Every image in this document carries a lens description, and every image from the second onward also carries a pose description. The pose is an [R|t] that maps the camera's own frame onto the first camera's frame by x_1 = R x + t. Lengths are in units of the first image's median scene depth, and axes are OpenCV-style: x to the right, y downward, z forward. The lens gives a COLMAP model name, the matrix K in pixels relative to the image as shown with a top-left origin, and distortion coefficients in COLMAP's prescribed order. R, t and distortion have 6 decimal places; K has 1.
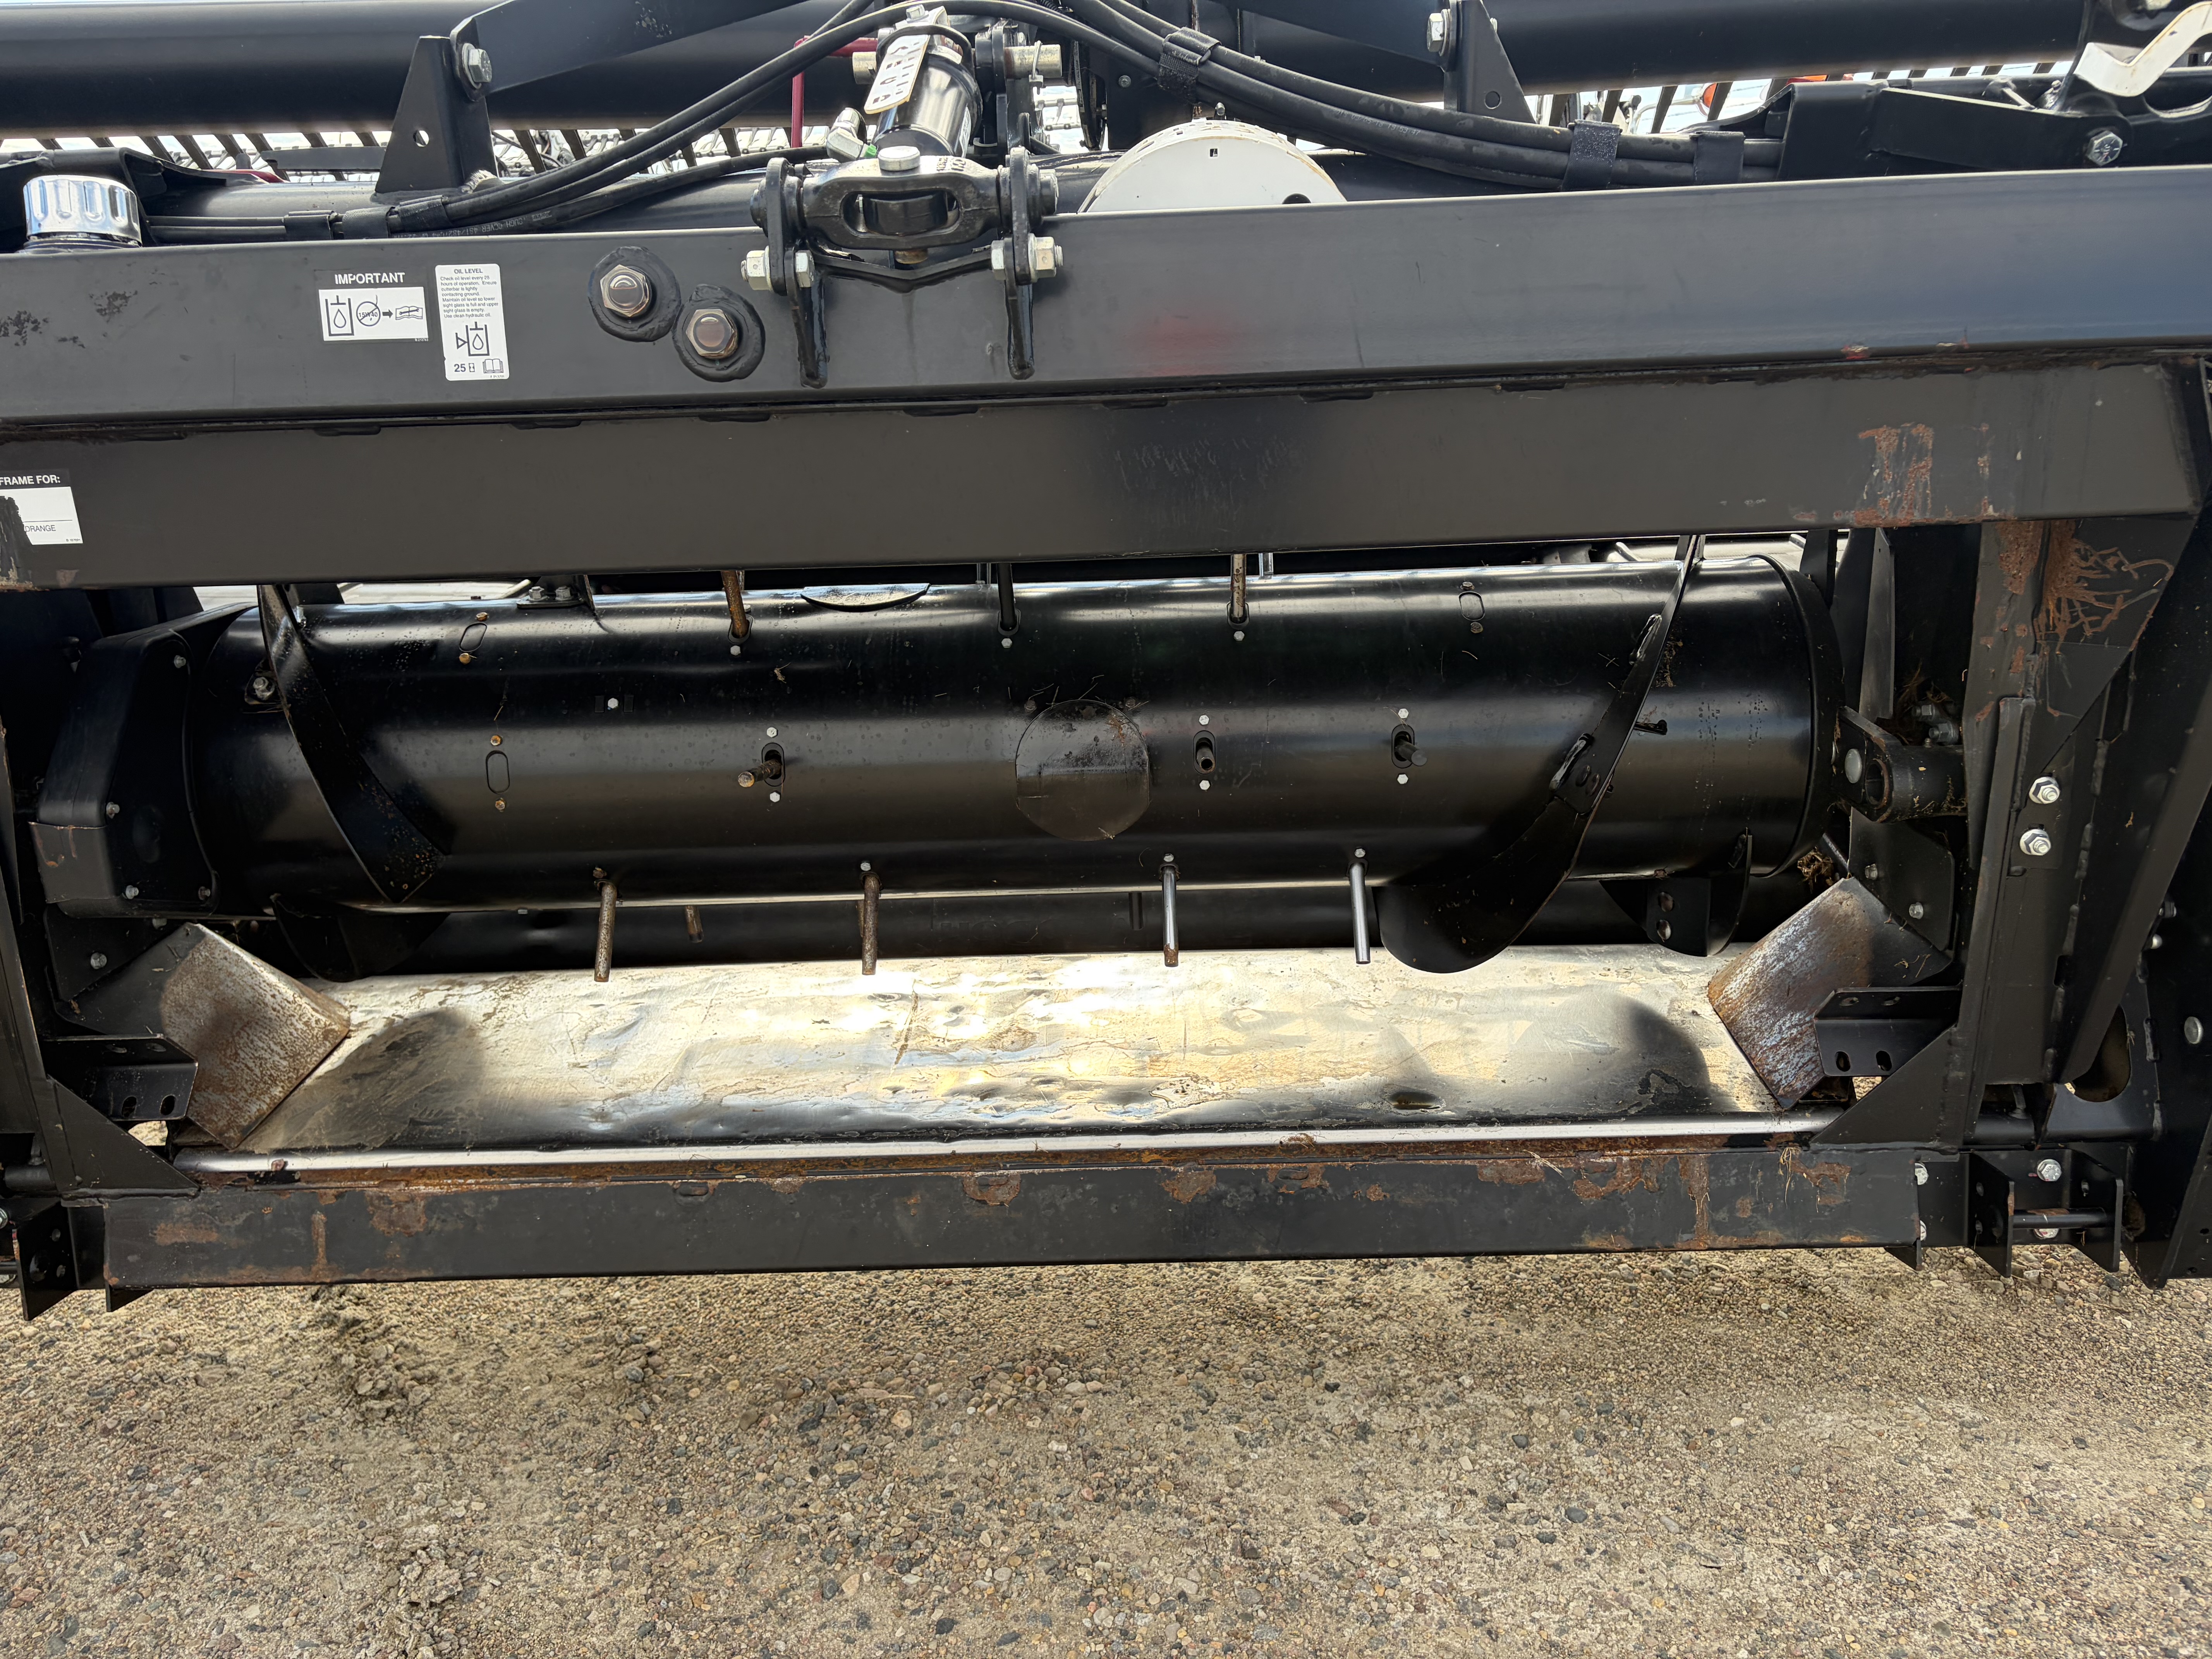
lens RADIAL K [[1687.9, 0, 1106.0], [0, 1687.9, 829.5], [0, 0, 1]] dist [0.059145, -0.068902]
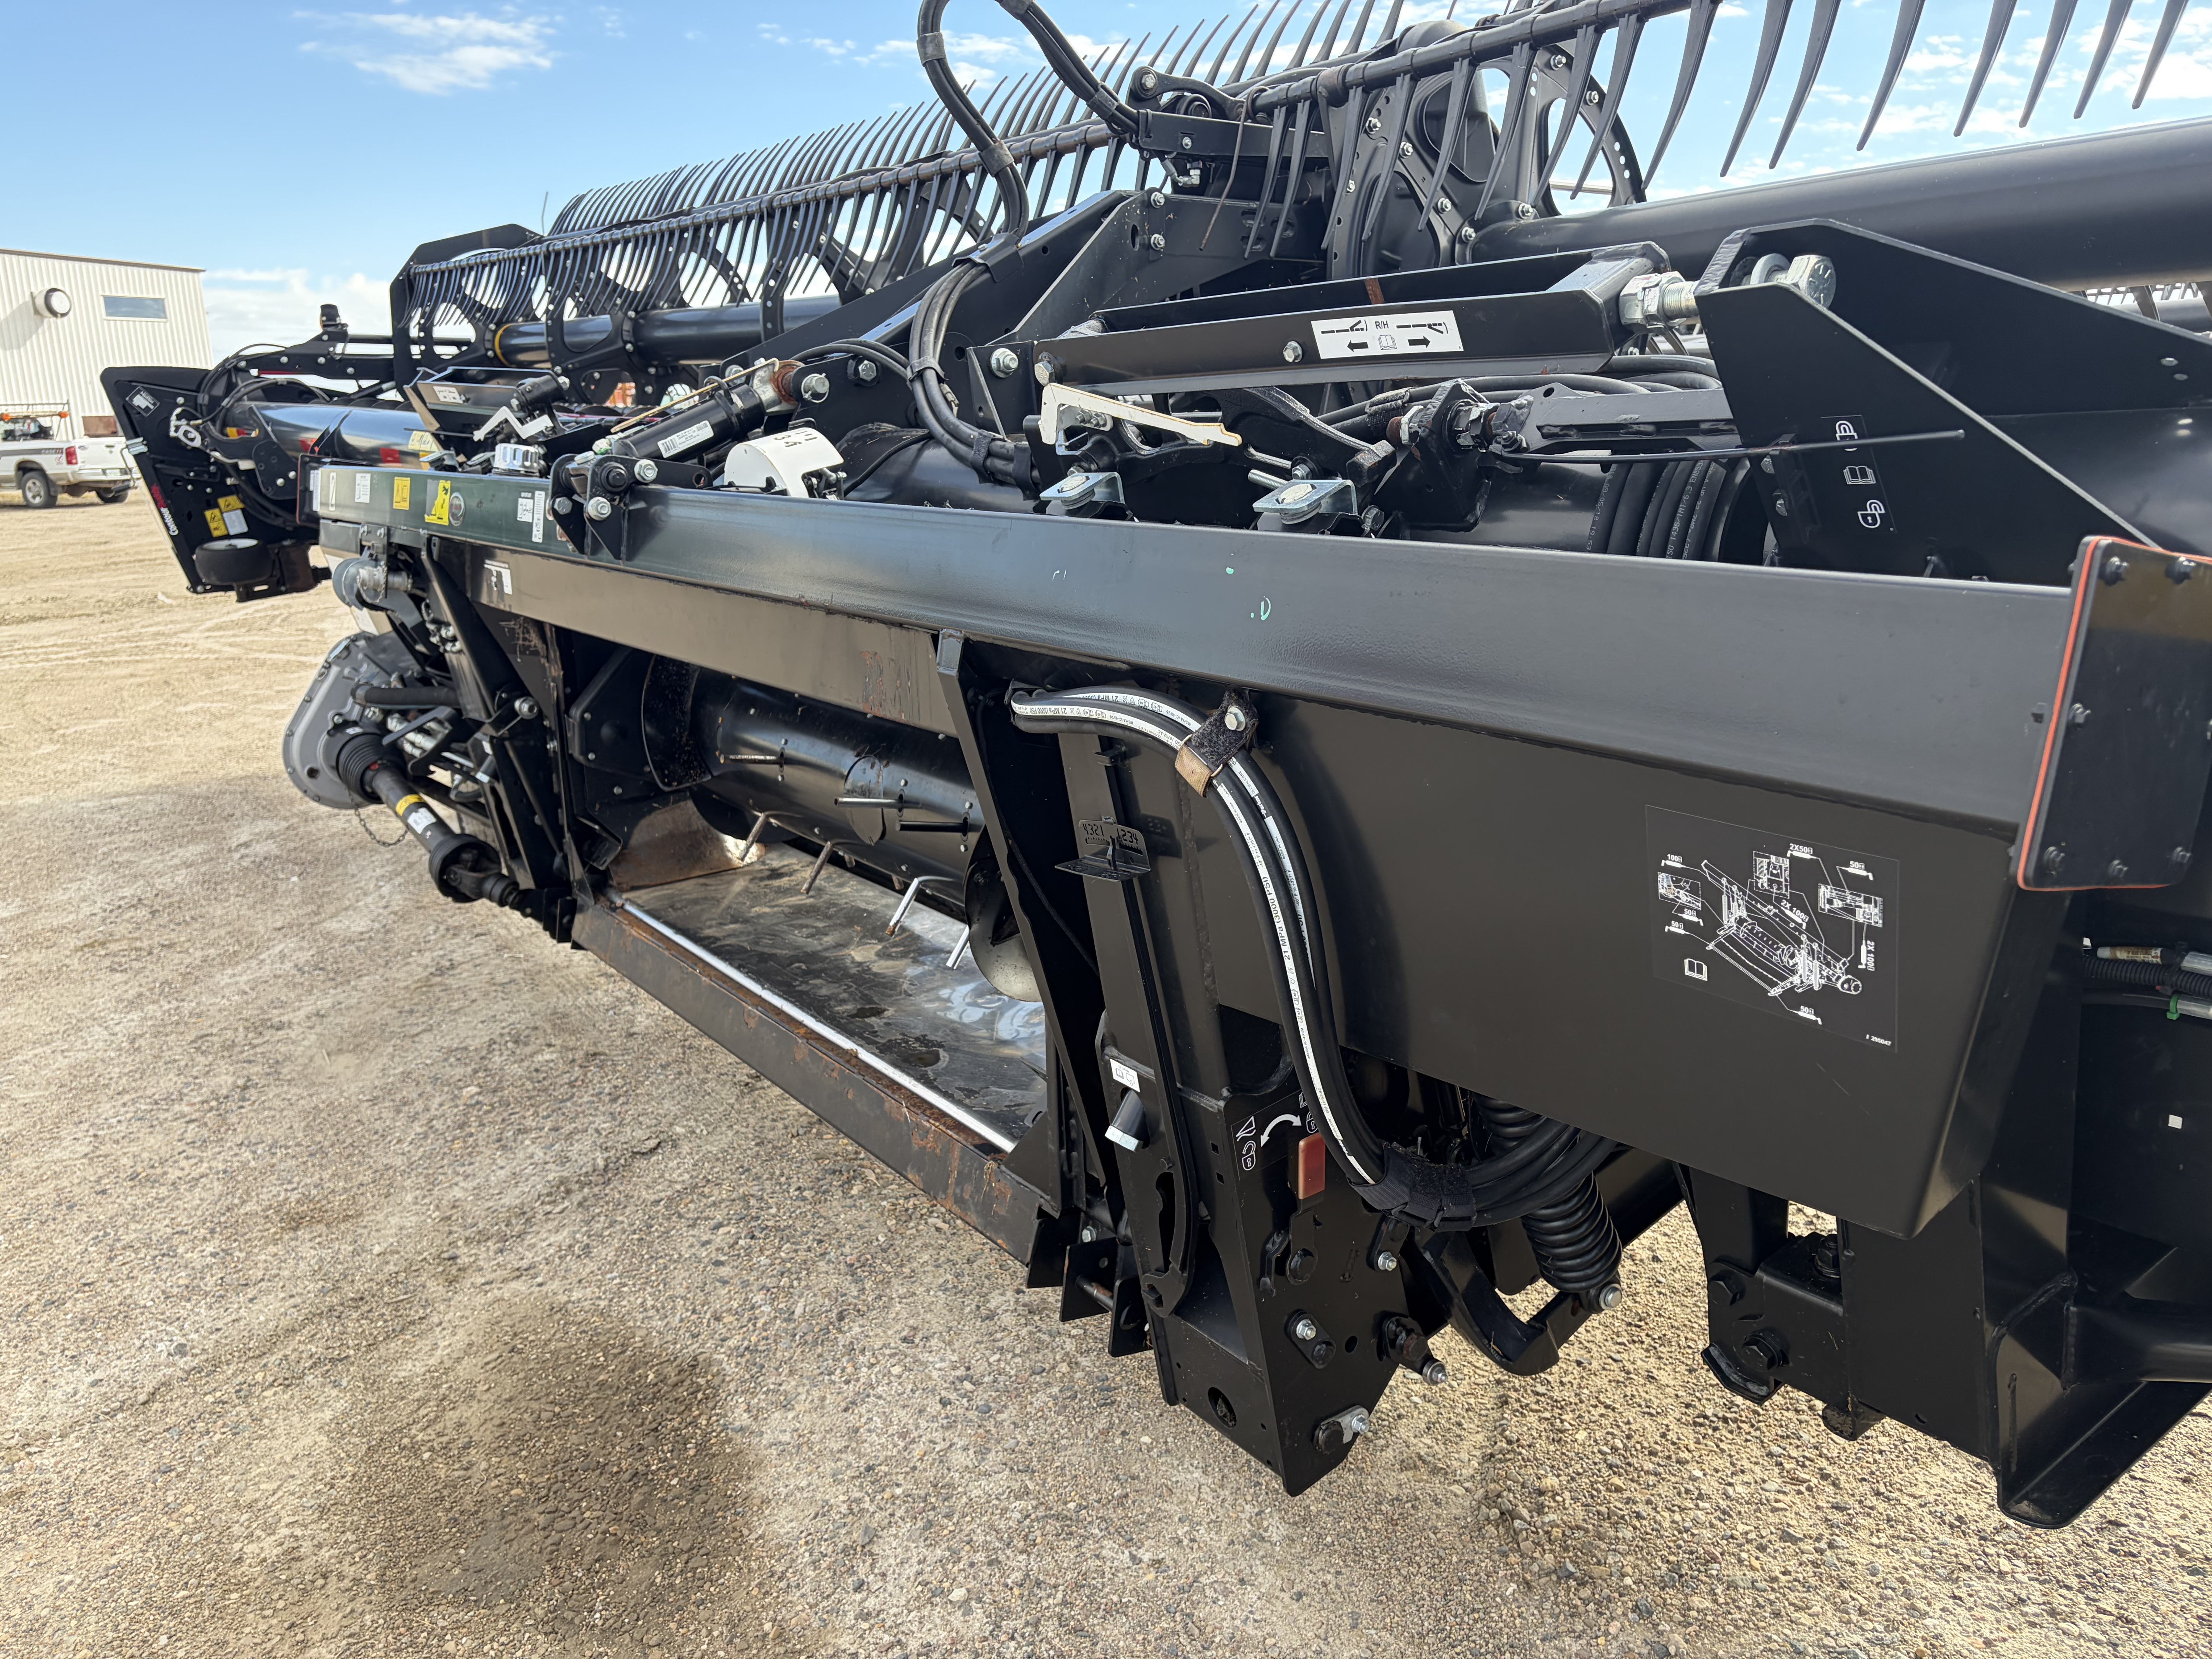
lens RADIAL K [[1687.9, 0, 1106.0], [0, 1687.9, 829.5], [0, 0, 1]] dist [0.059145, -0.068902]
pose [[0.590462, 0.218654, -0.776882, 1.306383], [-0.246872, 0.965394, 0.084077, -0.187297], [0.768381, 0.142146, 0.624008, 0.159715]]
